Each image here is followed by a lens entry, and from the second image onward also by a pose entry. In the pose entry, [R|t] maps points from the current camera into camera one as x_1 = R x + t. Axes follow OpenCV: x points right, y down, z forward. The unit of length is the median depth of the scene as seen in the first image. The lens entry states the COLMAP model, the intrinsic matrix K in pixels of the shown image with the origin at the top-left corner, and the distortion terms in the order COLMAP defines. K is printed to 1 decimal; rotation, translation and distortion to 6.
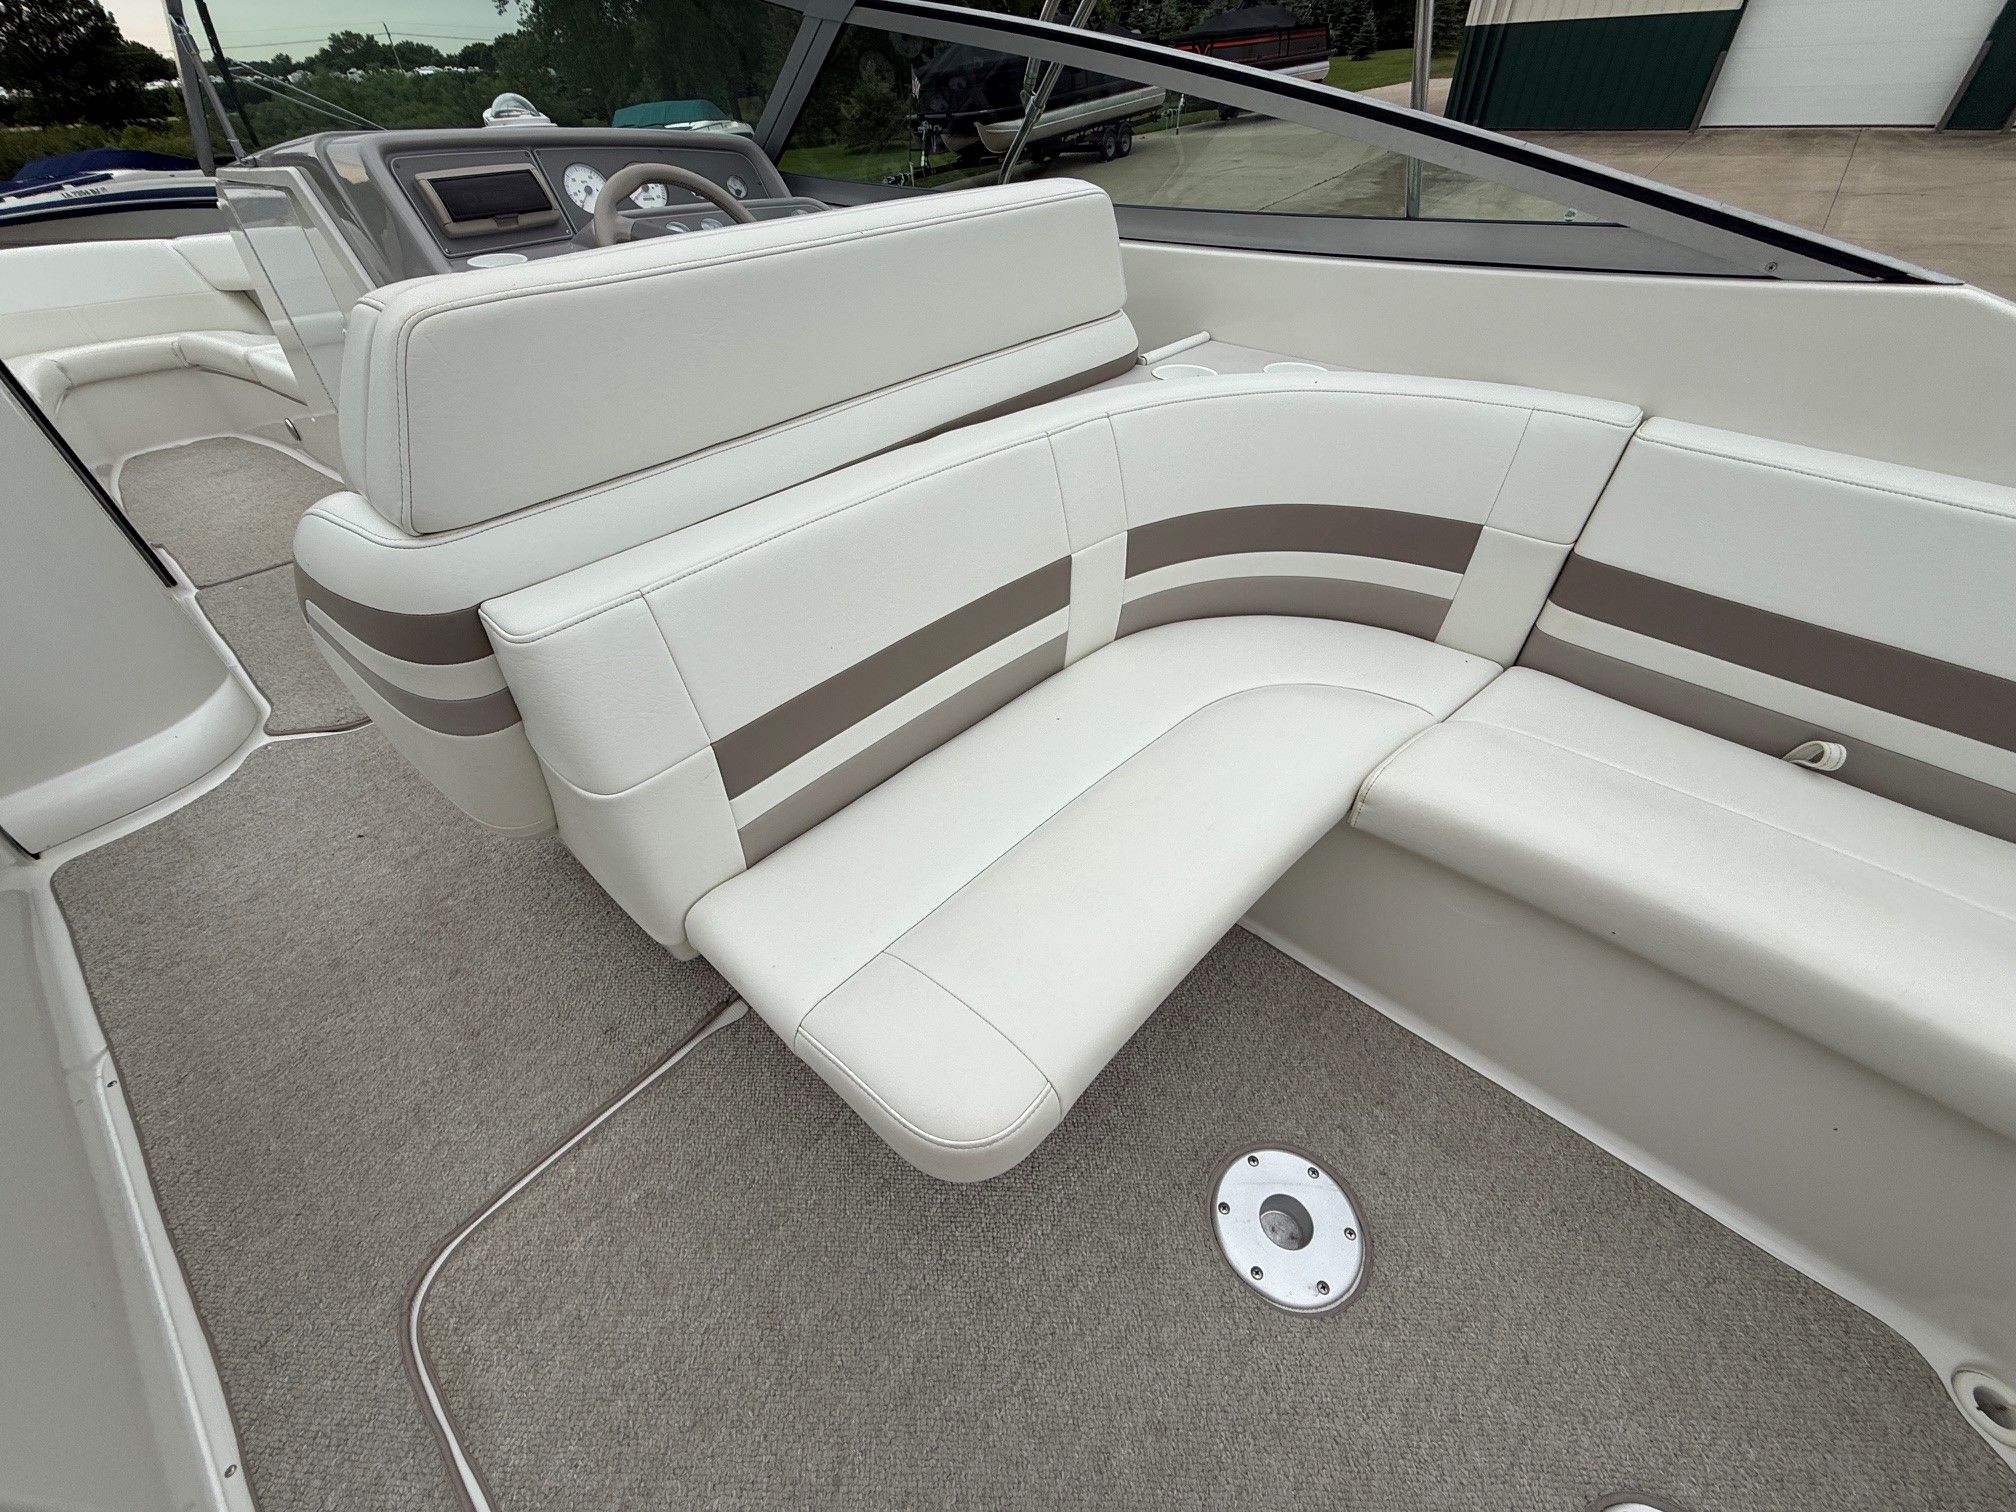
lens RADIAL K [[802.4, 0, 1002.4], [0, 802.4, 752.3], [0, 0, 1]] dist [0.000076, -0.000140]
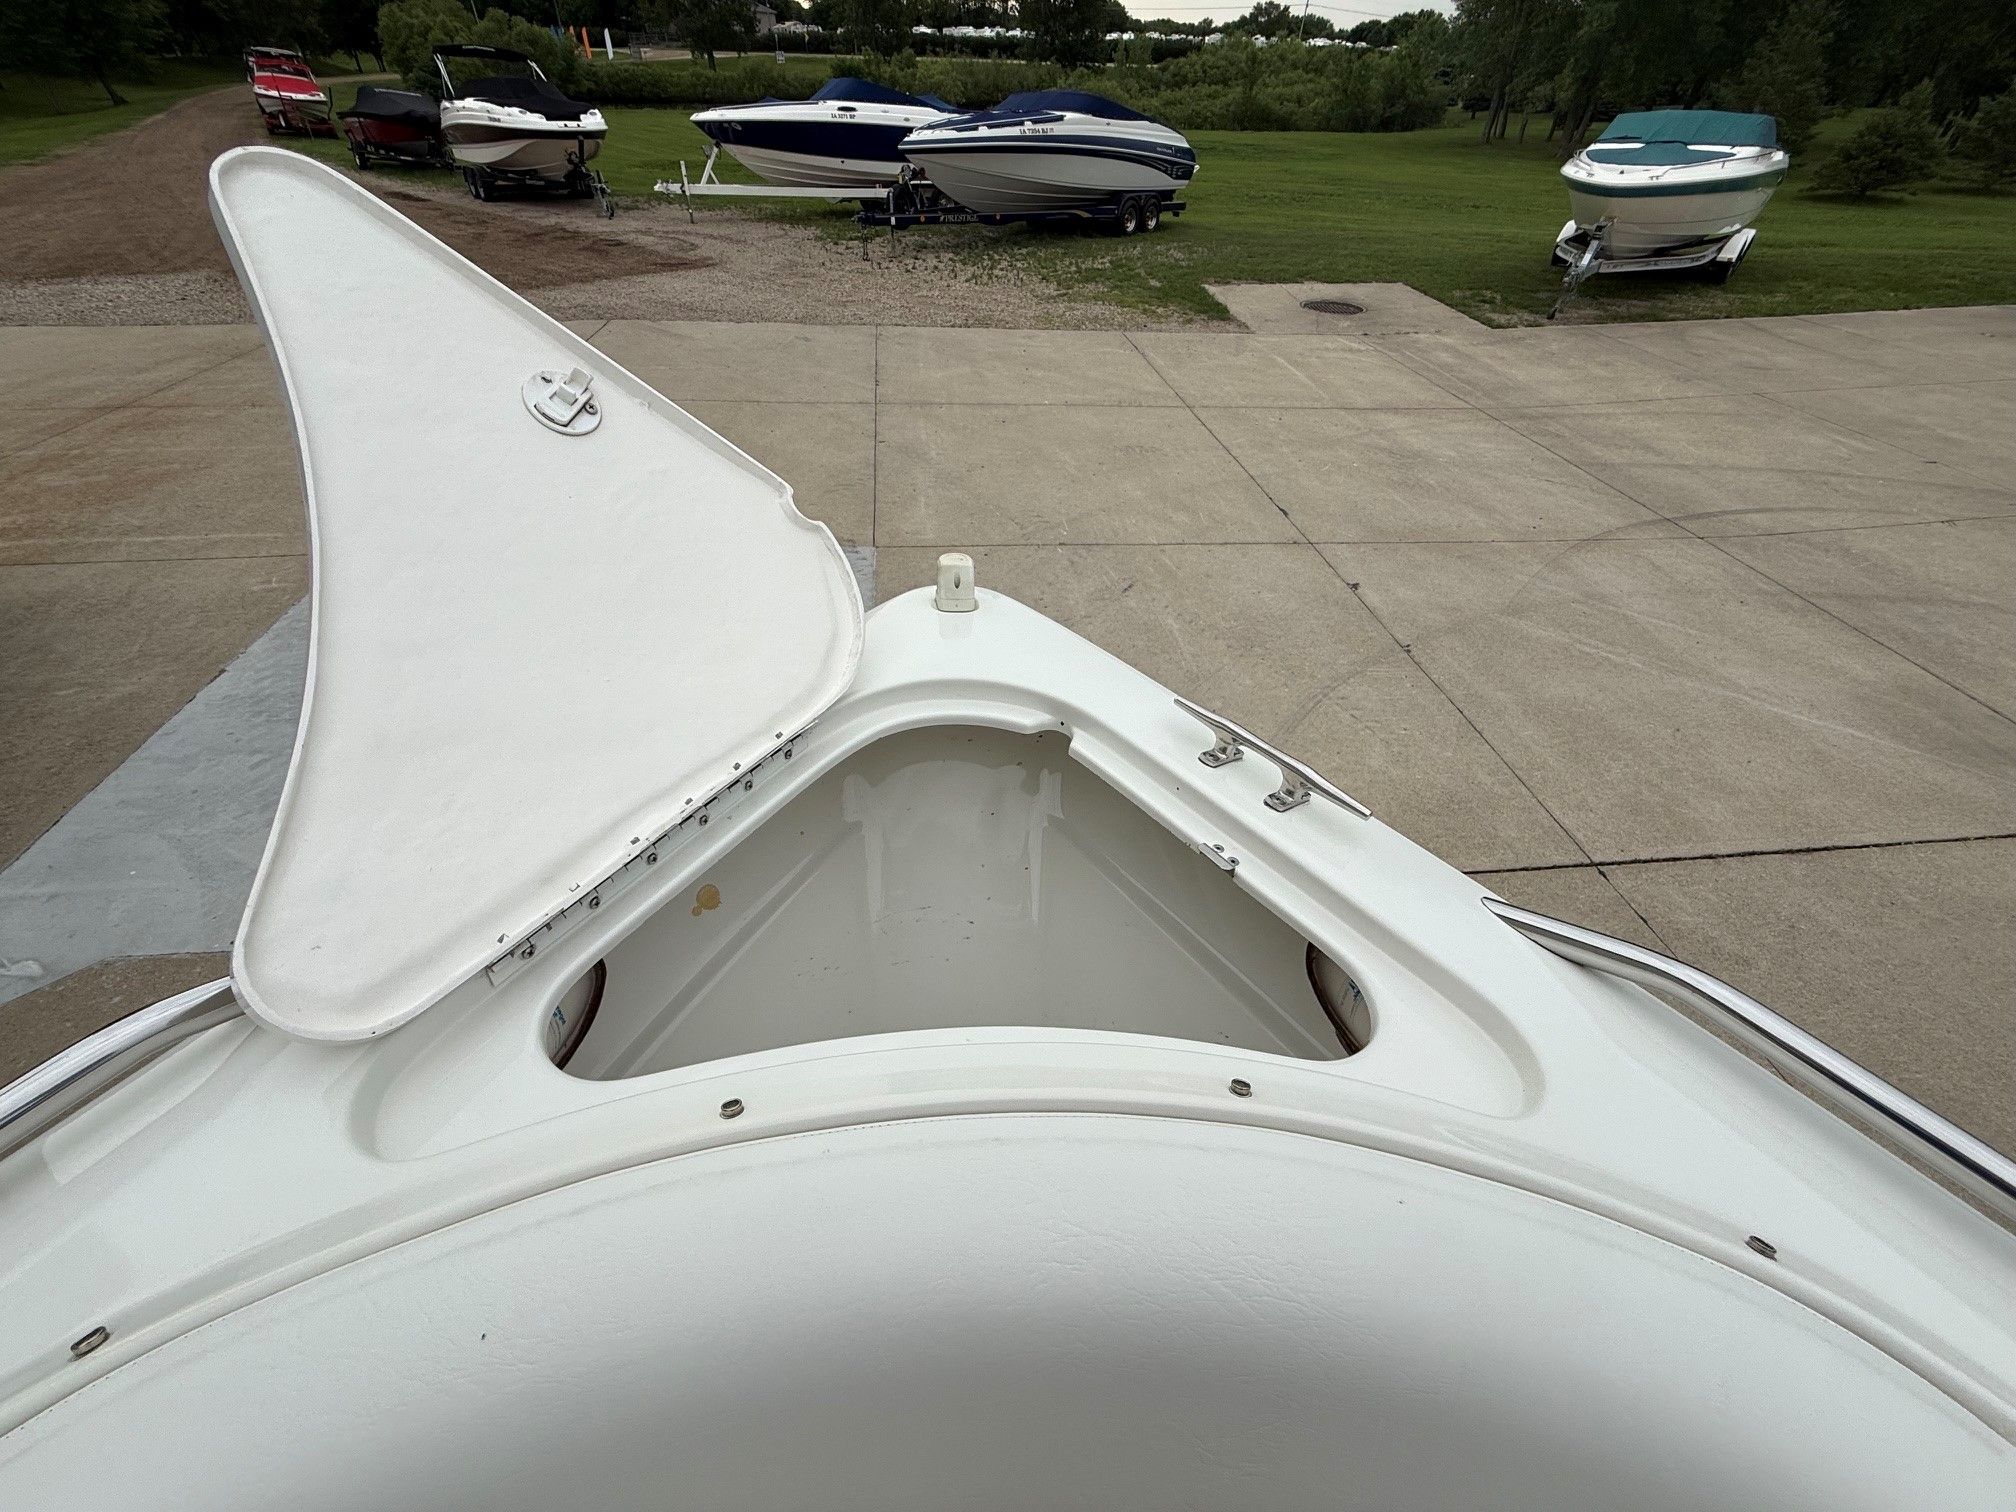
lens RADIAL K [[806.9, 0, 1008.0], [0, 806.9, 756.0], [0, 0, 1]] dist [-0.001282, 0.000035]
pose [[0.712339, 0.507829, -0.484442, -3.152710], [-0.501976, 0.851057, 0.154021, -1.876572], [0.490504, 0.133463, 0.861158, 2.398256]]
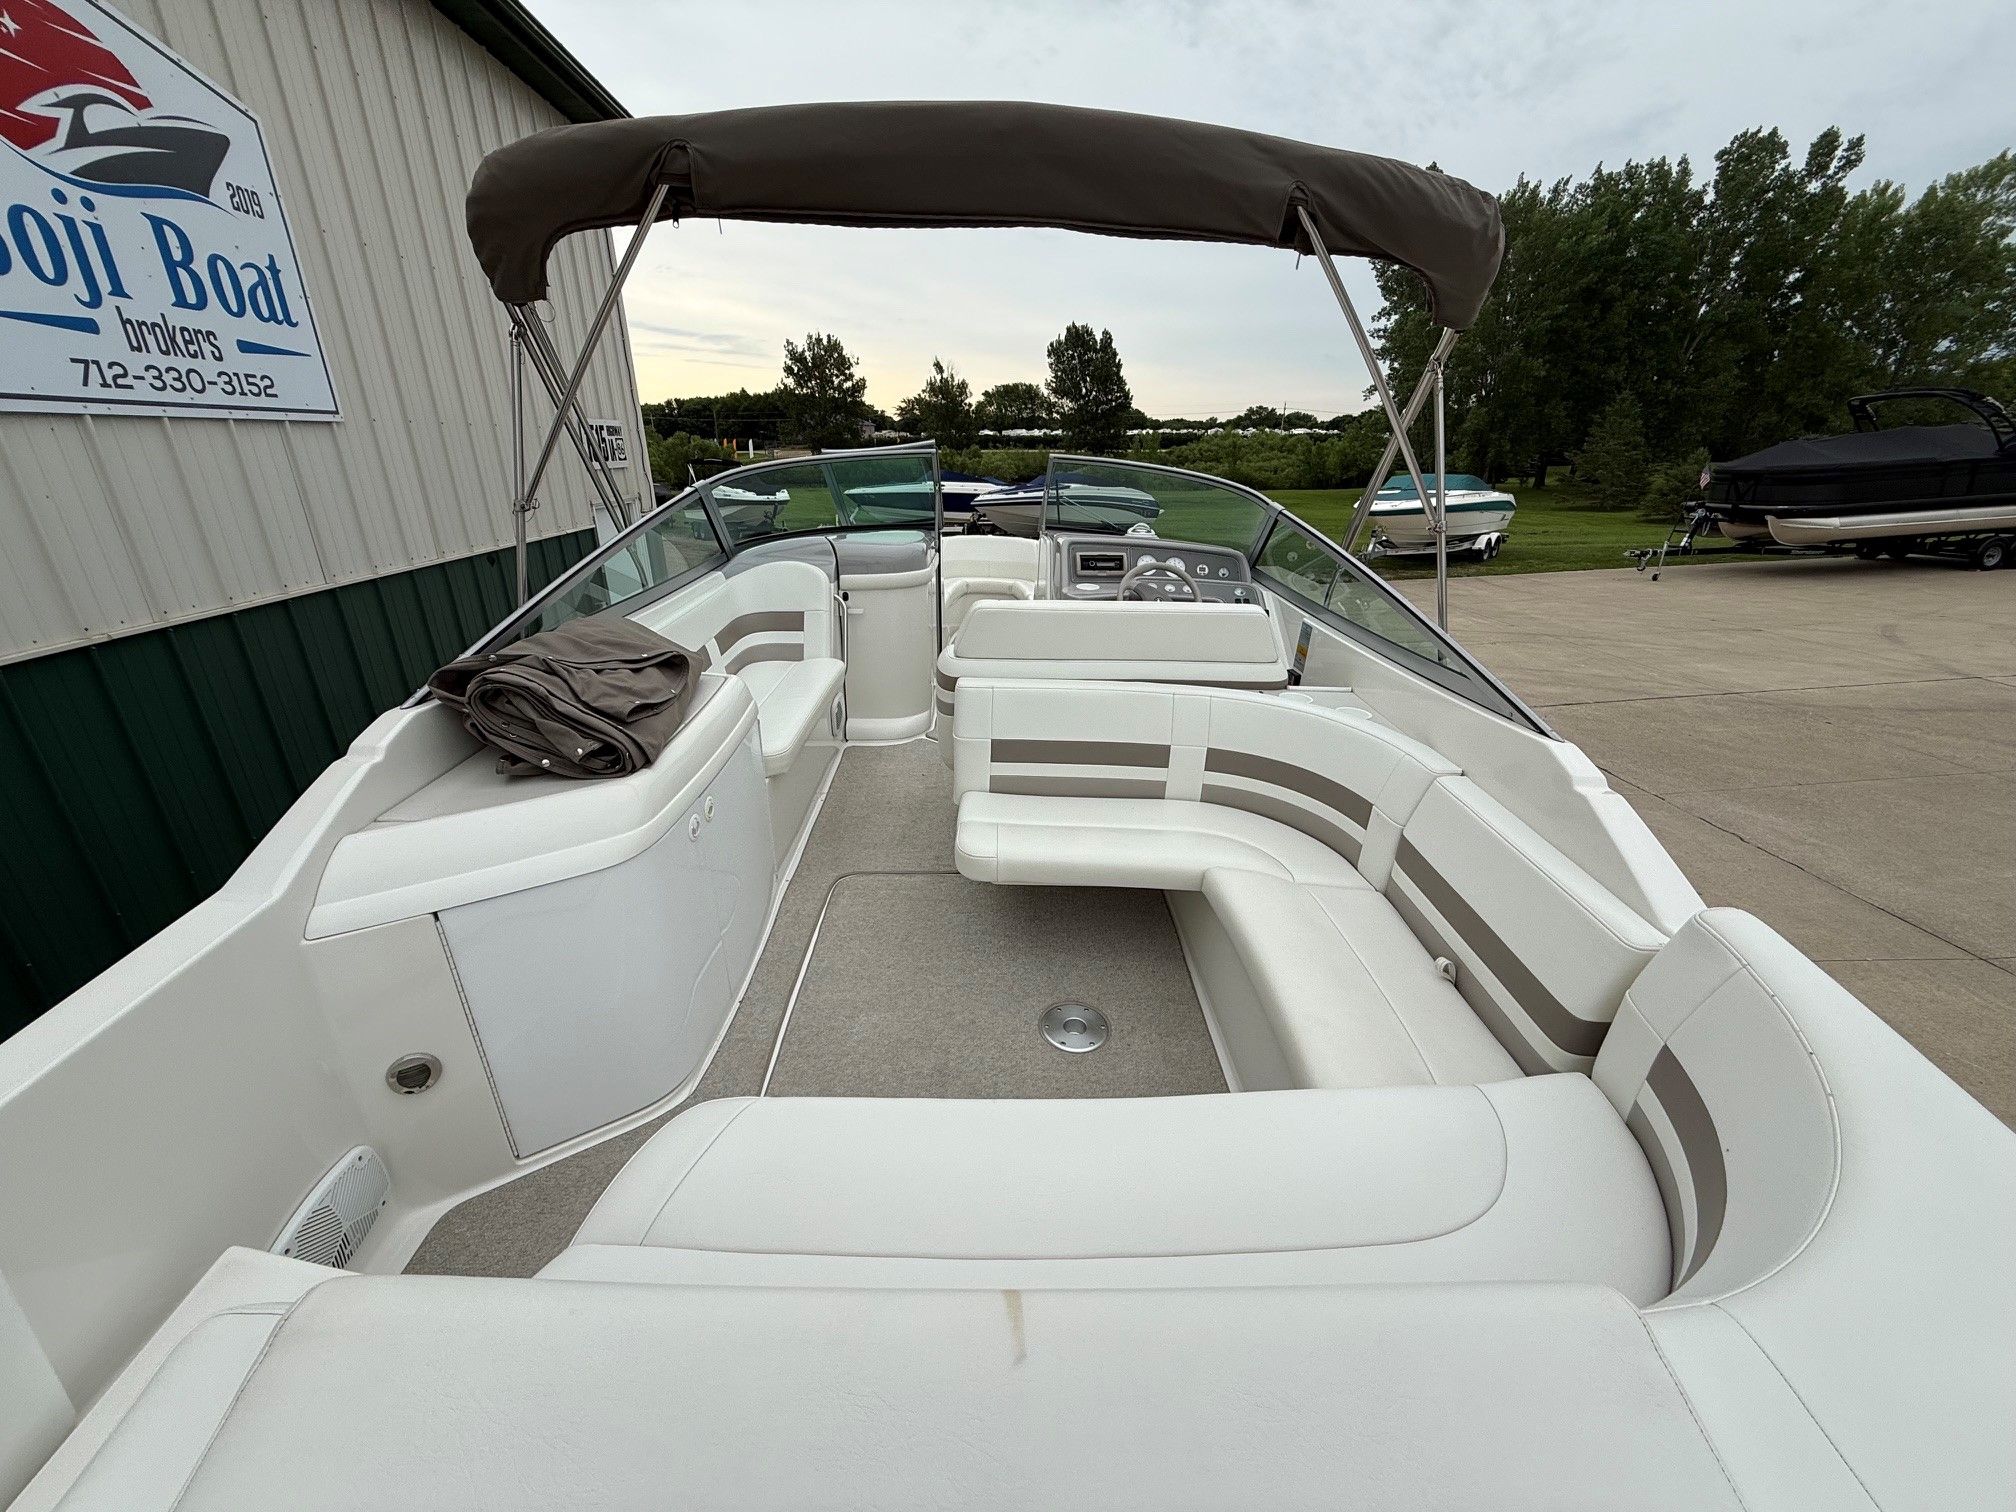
lens RADIAL K [[799.4, 0, 1002.3], [0, 799.4, 750.9], [0, 0, 1]] dist [-0.000821, -0.000158]
pose [[0.670324, 0.307720, -0.675259, 1.158539], [-0.507706, 0.853835, -0.114896, 0.237357], [0.541203, 0.419850, 0.728577, -0.790684]]
